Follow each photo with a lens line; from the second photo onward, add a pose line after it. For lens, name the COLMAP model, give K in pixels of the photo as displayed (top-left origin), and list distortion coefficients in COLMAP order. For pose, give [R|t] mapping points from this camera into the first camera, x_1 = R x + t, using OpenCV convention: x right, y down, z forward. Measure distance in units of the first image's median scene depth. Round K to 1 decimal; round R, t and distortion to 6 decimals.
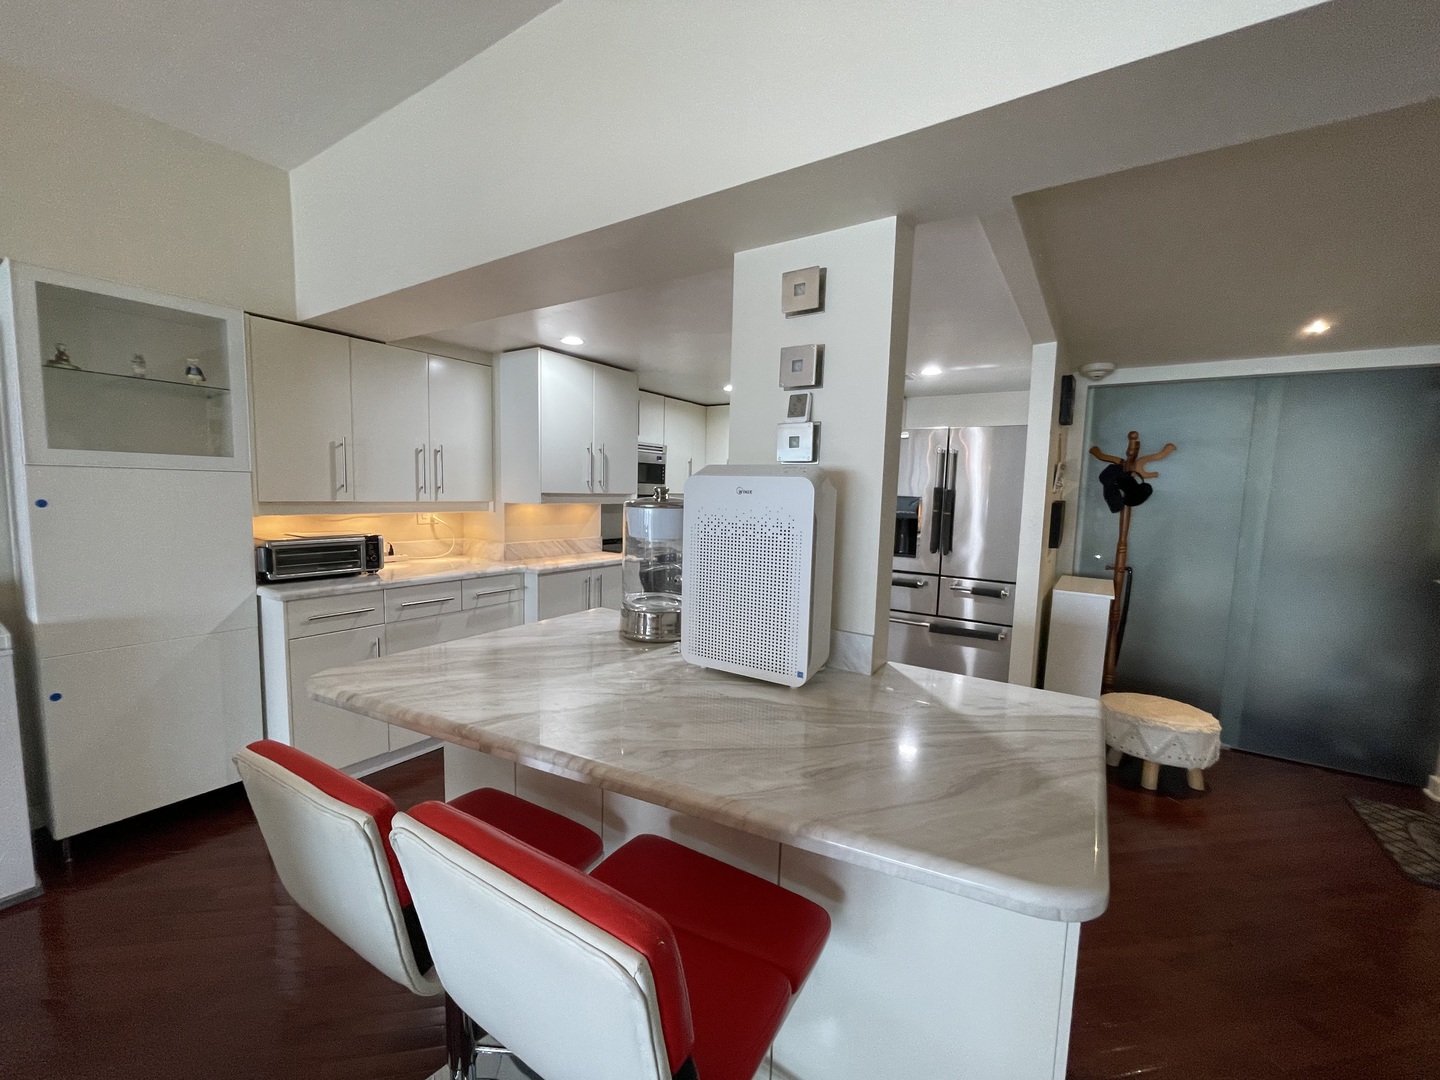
lens RADIAL K [[578.5, 0, 716.8], [0, 578.5, 545.5], [0, 0, 1]] dist [-0.000029, -0.000865]
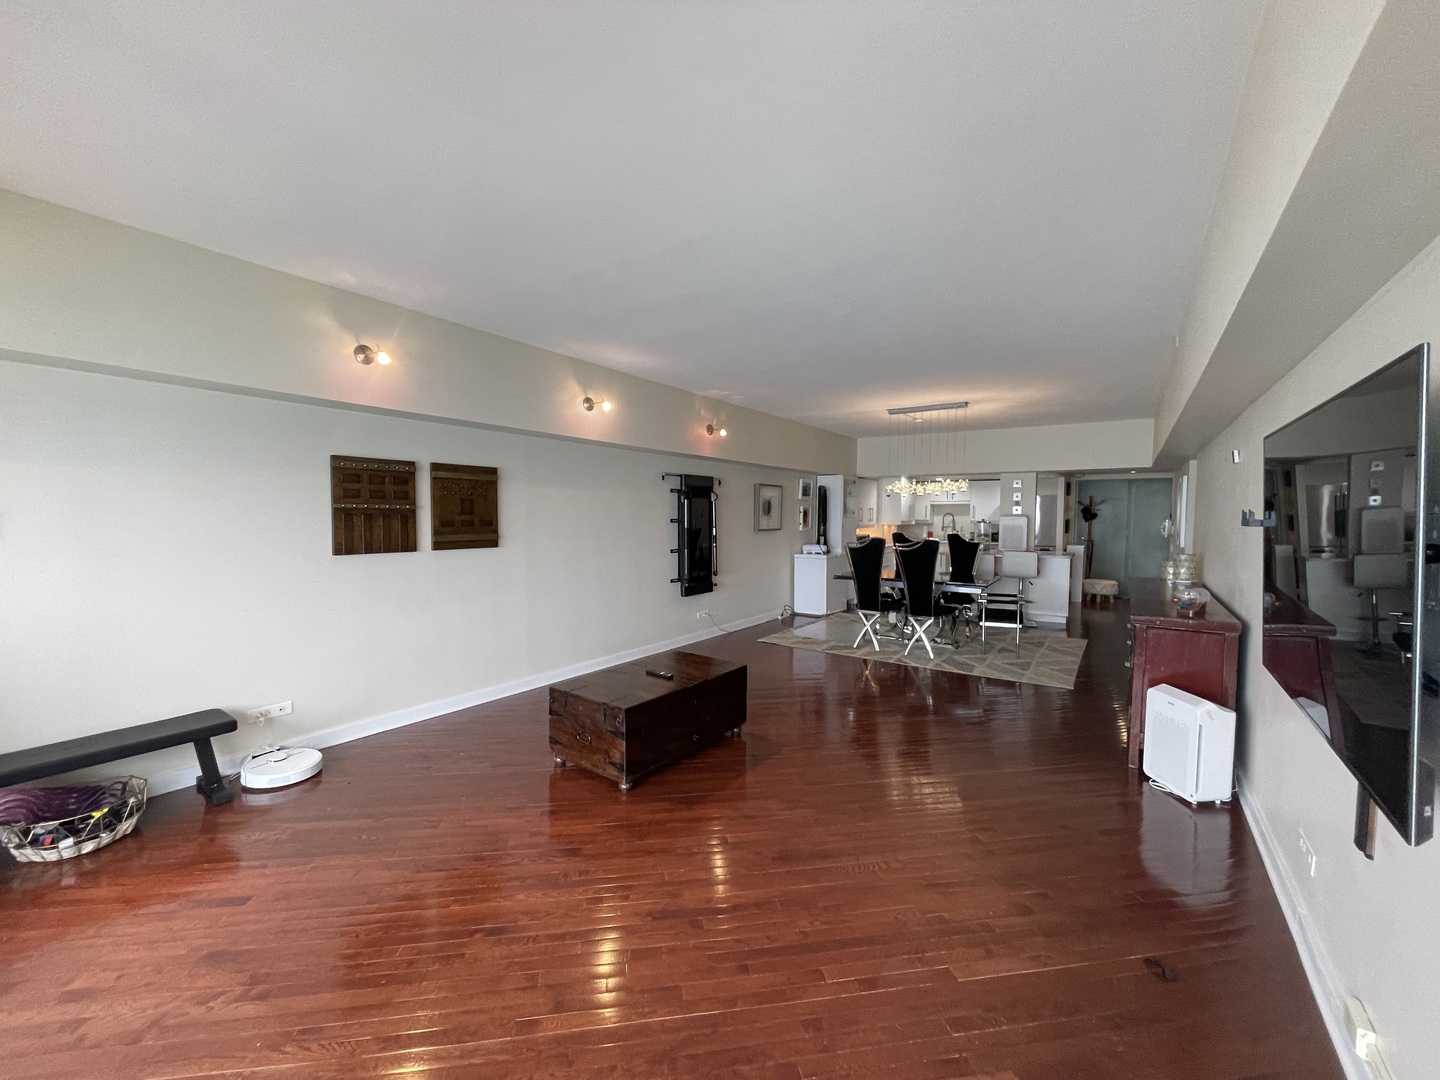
lens RADIAL K [[578.5, 0, 713.2], [0, 578.5, 550.9], [0, 0, 1]] dist [-0.000029, -0.000865]
pose [[0.999317, -0.027676, -0.024500, -1.216231], [0.026846, 0.999075, -0.033599, 0.143597], [0.025407, 0.032918, 0.999135, -2.106029]]
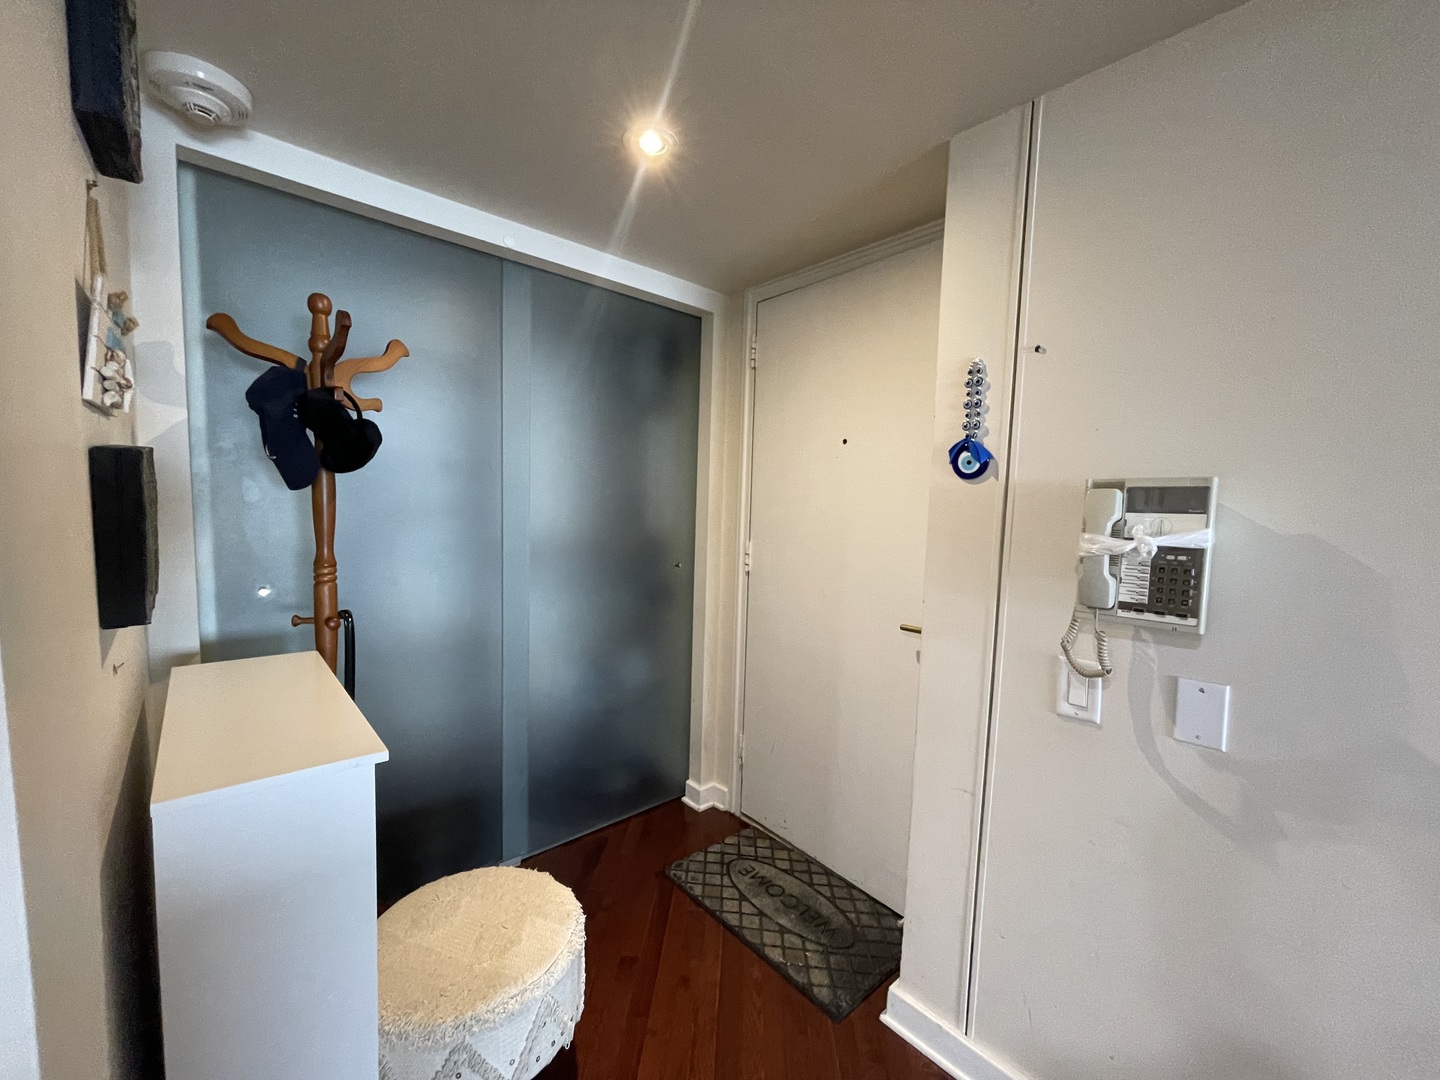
lens RADIAL K [[578.5, 0, 724.8], [0, 578.5, 549.2], [0, 0, 1]] dist [-0.000029, -0.000865]
pose [[0.241514, -0.100702, 0.965158, 0.363352], [0.062945, 0.994132, 0.087974, -0.031252], [-0.968354, 0.039505, 0.246436, 0.612067]]
